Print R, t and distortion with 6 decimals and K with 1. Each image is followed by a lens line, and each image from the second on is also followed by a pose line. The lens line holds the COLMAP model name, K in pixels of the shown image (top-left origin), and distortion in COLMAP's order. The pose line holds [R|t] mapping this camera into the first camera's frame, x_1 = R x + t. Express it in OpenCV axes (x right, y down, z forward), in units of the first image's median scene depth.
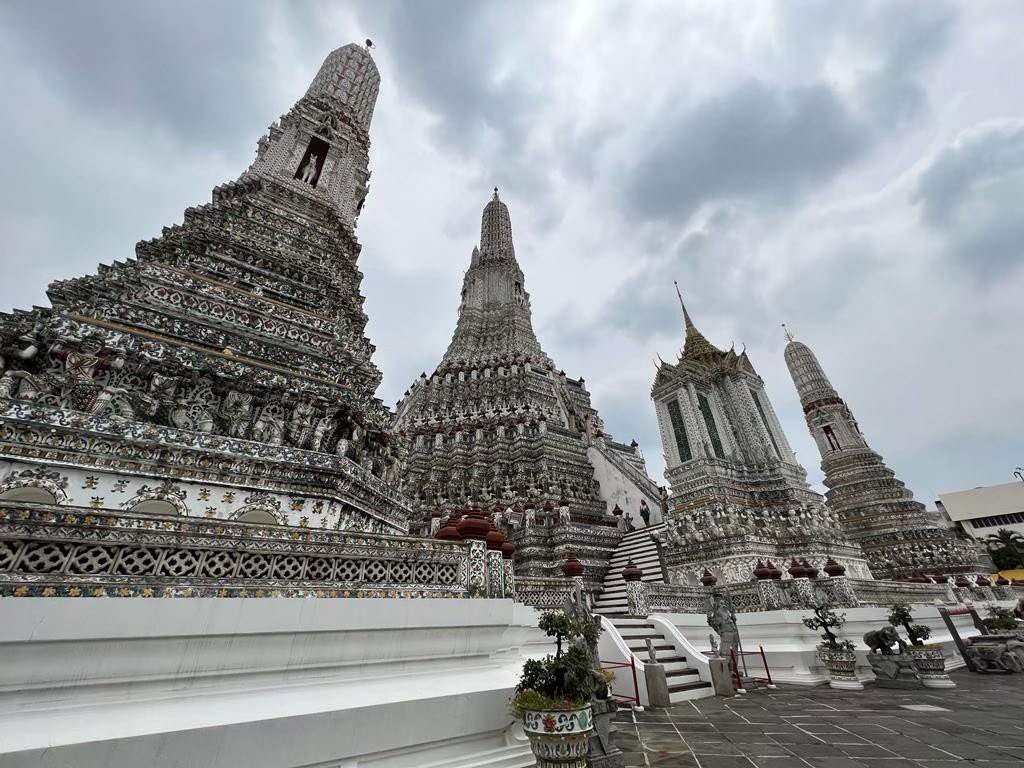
lens RADIAL K [[407.1, 0, 514.3], [0, 407.1, 382.7], [0, 0, 1]] dist [-0.001976, 0.000652]
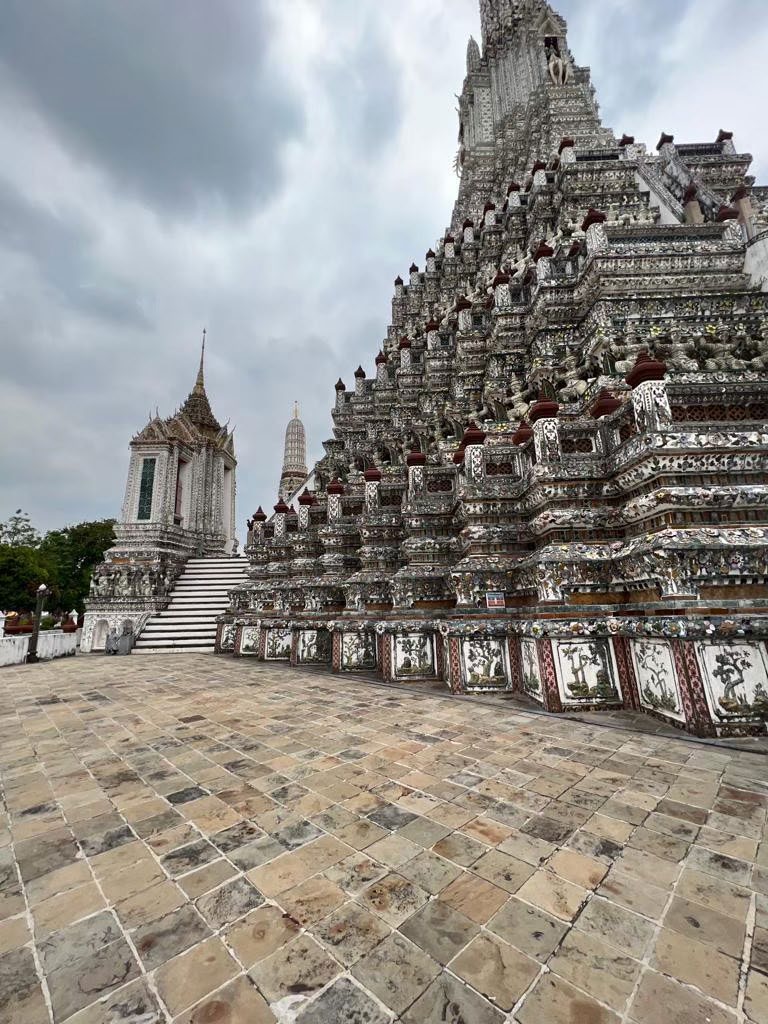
lens RADIAL K [[407.1, 0, 383.5], [0, 407.1, 513.8], [0, 0, 1]] dist [-0.001976, 0.000652]
pose [[0.815804, -0.117274, -0.566313, 0.106636], [0.300911, 0.922309, 0.242484, 0.224946], [0.493879, -0.368229, 0.787713, 0.523631]]
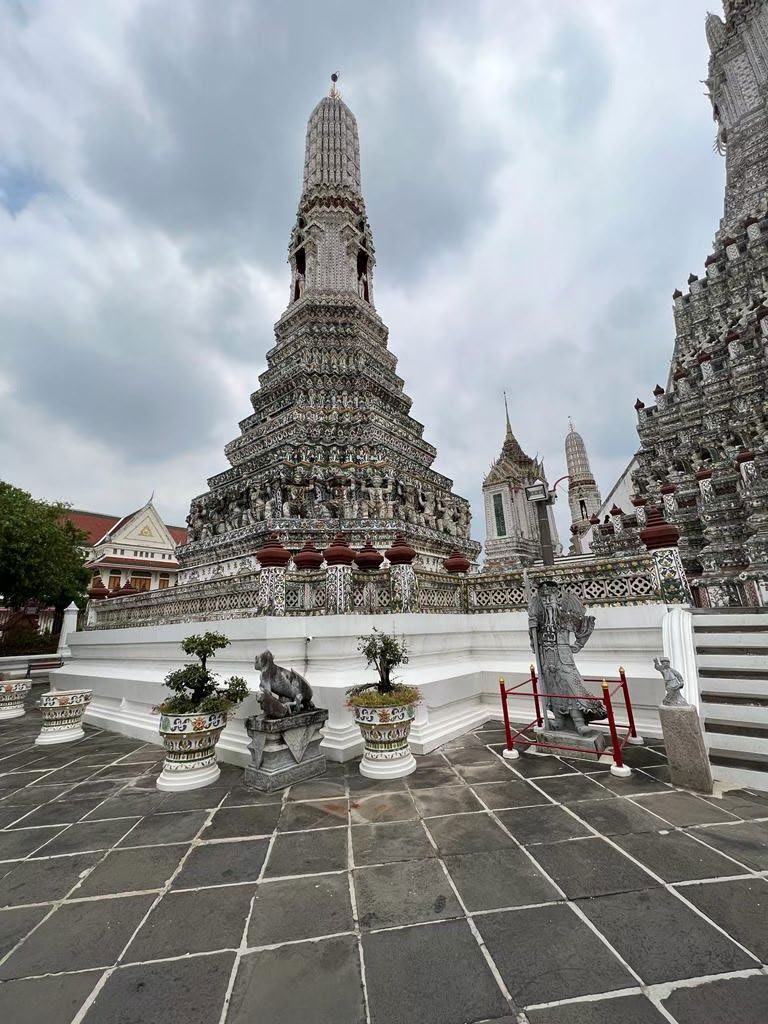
lens RADIAL K [[407.1, 0, 382.5], [0, 407.1, 513.7], [0, 0, 1]] dist [-0.001976, 0.000652]
pose [[0.307874, -0.240405, -0.920554, 0.254484], [0.513690, 0.856408, -0.051853, 0.118398], [0.800835, -0.456915, 0.387159, 0.221006]]
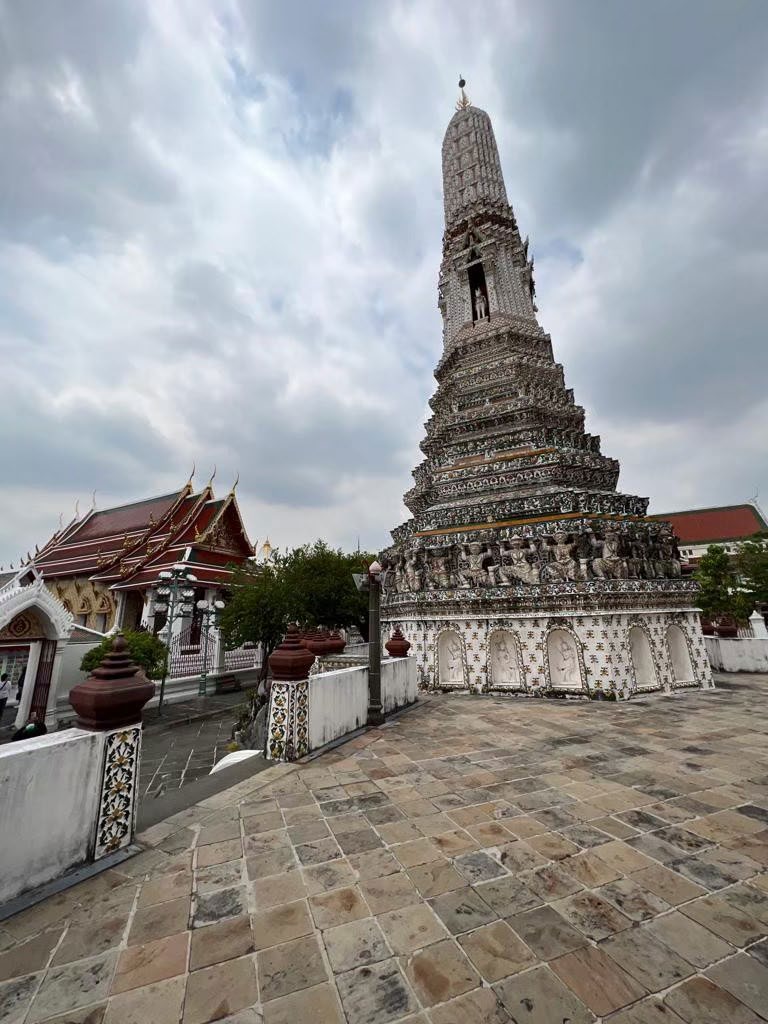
lens RADIAL K [[407.1, 0, 382.3], [0, 407.1, 512.8], [0, 0, 1]] dist [-0.001976, 0.000652]
pose [[-0.861249, -0.084501, -0.501108, 0.140775], [0.302255, 0.707522, -0.638792, 0.307484], [0.408523, -0.701621, -0.583812, 0.662581]]
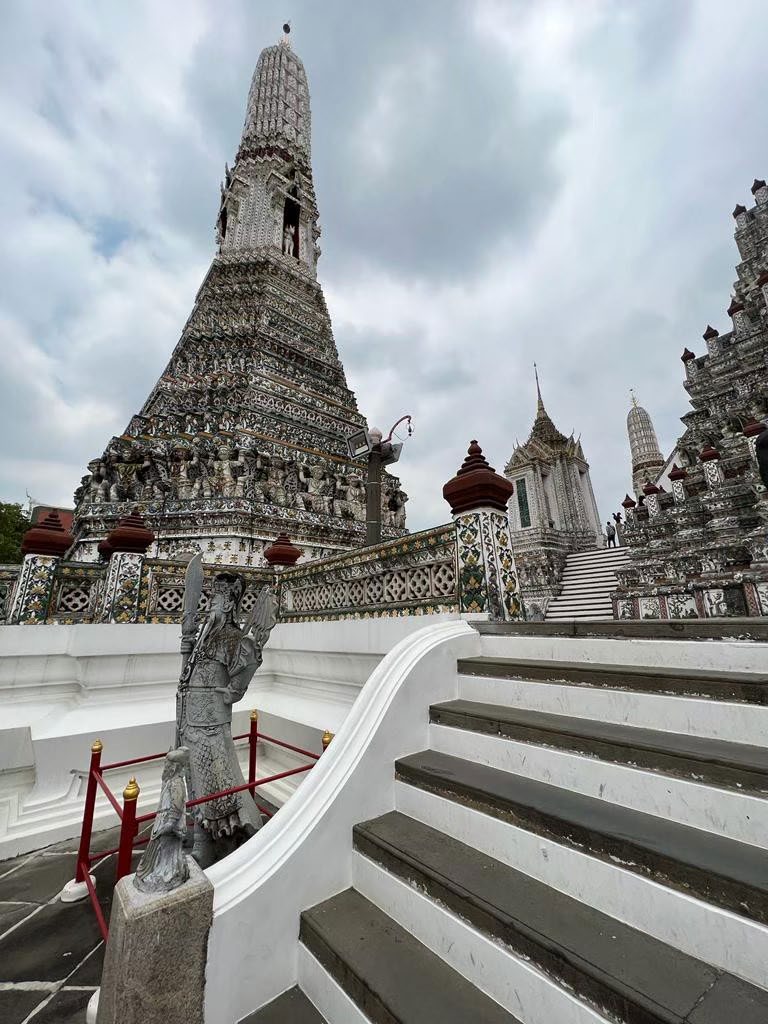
lens RADIAL K [[407.1, 0, 382.4], [0, 407.1, 514.0], [0, 0, 1]] dist [-0.001976, 0.000652]
pose [[0.131332, -0.249210, -0.959503, 0.200830], [0.528039, 0.836741, -0.145050, 0.218263], [0.839004, -0.487605, 0.241484, 0.388856]]
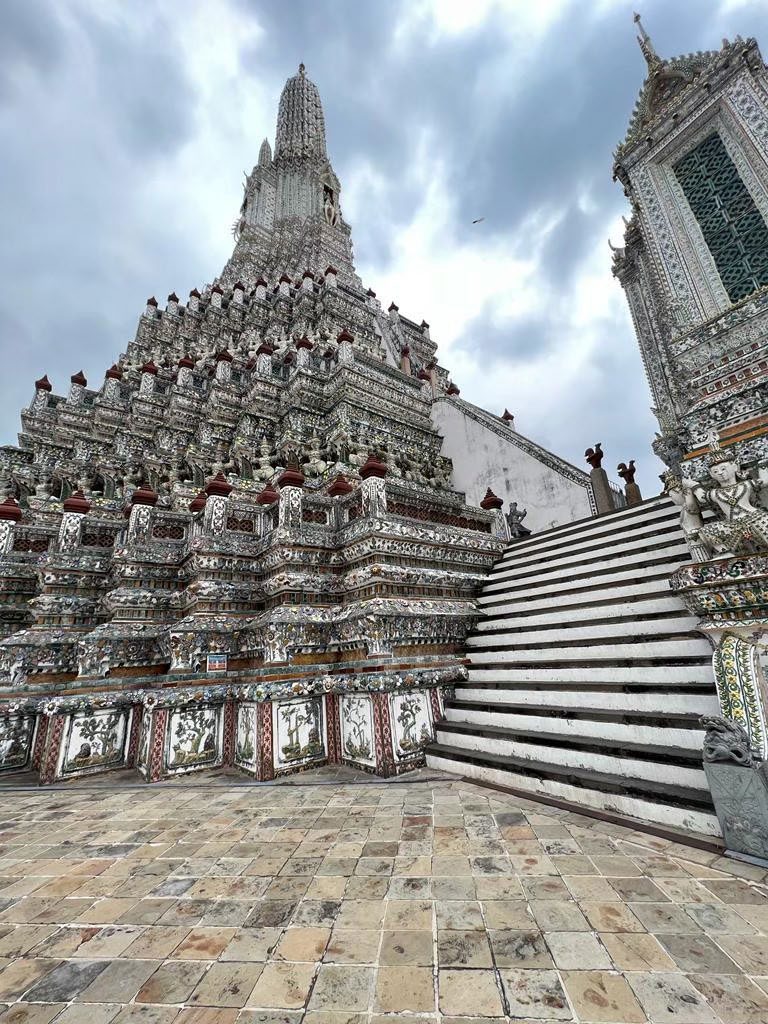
lens RADIAL K [[407.1, 0, 382.9], [0, 407.1, 514.4], [0, 0, 1]] dist [-0.001976, 0.000652]
pose [[0.997885, -0.006745, 0.064658, 0.092002], [-0.007097, 0.977358, 0.211473, 0.220715], [-0.064621, -0.211485, 0.975243, 0.518180]]
